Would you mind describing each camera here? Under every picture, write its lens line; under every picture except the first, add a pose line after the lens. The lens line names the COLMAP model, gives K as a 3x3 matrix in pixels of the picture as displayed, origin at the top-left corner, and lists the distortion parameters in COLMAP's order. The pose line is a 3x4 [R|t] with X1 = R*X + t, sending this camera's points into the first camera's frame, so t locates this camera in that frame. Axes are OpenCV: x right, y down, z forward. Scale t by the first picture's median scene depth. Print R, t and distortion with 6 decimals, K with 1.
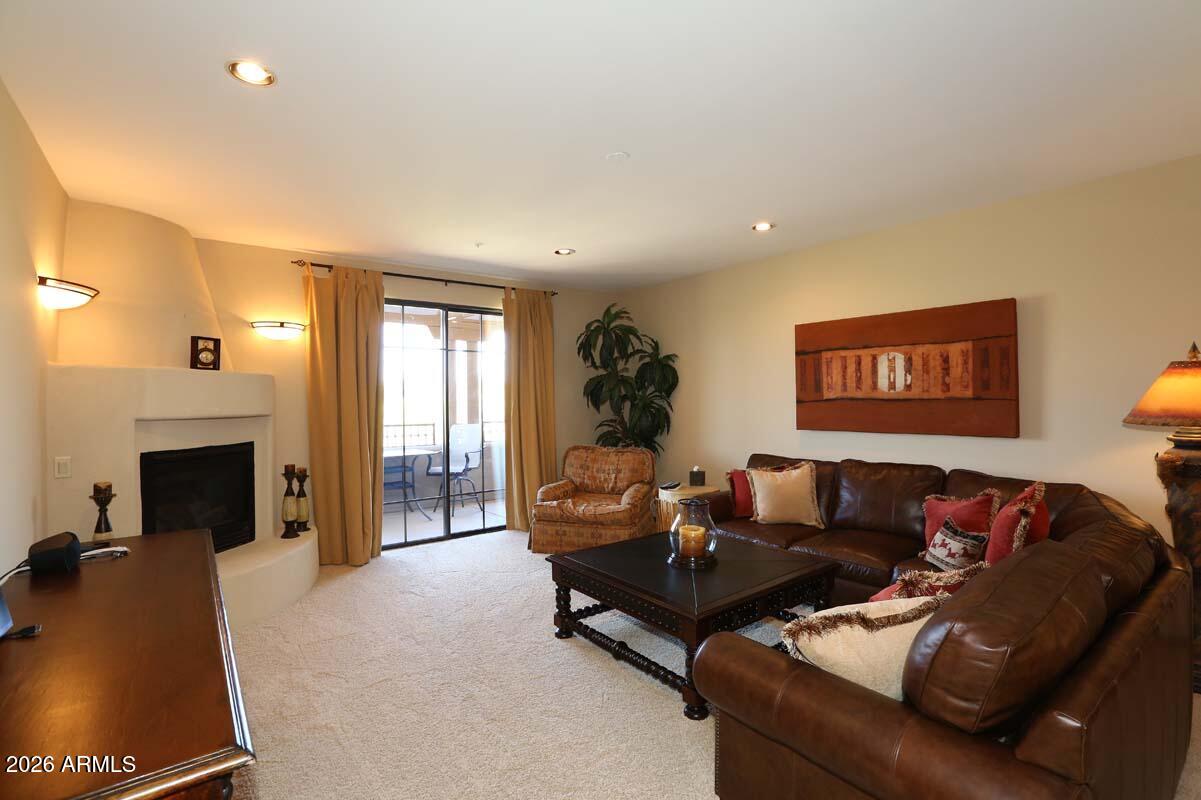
lens RADIAL K [[551.1, 0, 601.4], [0, 551.1, 400.6], [0, 0, 1]] dist [-0.022572, -0.000144]
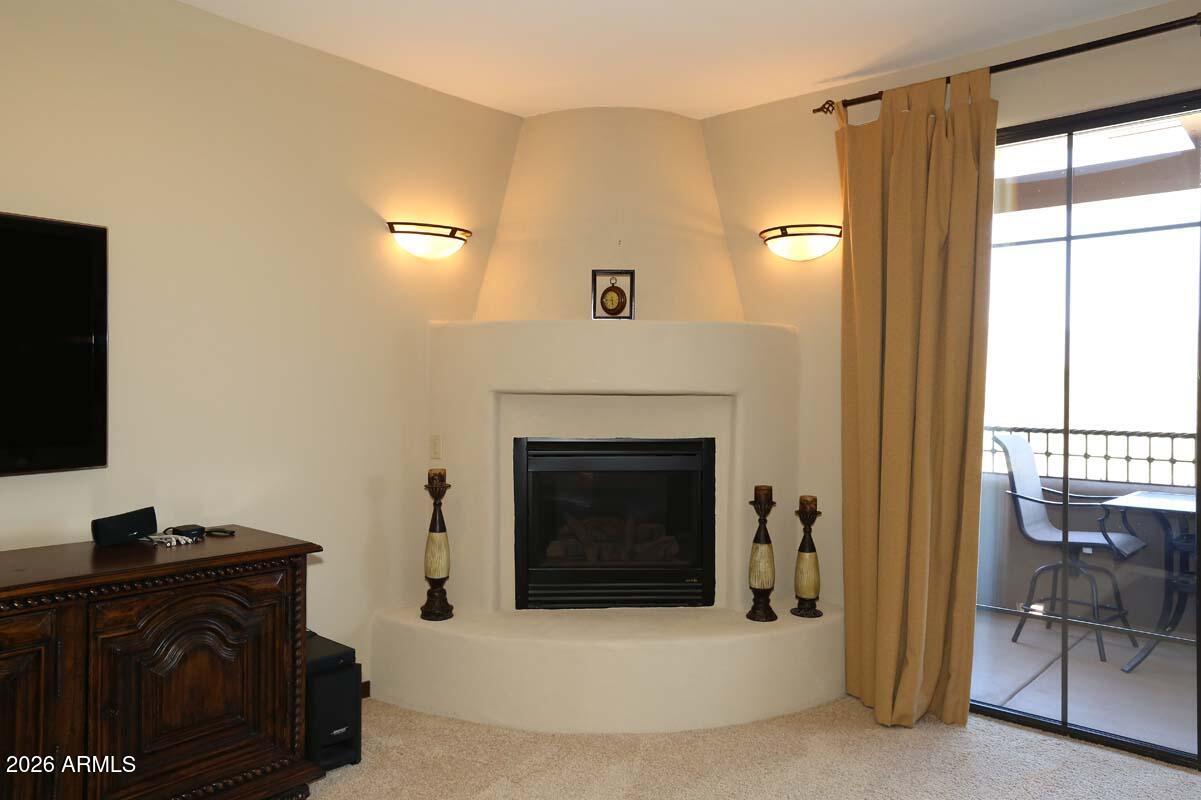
lens RADIAL K [[867.2, 0, 573.3], [0, 867.2, 393.2], [0, 0, 1]] dist [0.009217, 0.010124]
pose [[0.182690, 0.000437, -0.983171, 0.238235], [-0.008743, 0.999961, -0.001180, 0.026956], [0.983132, 0.008811, 0.182687, 0.636272]]
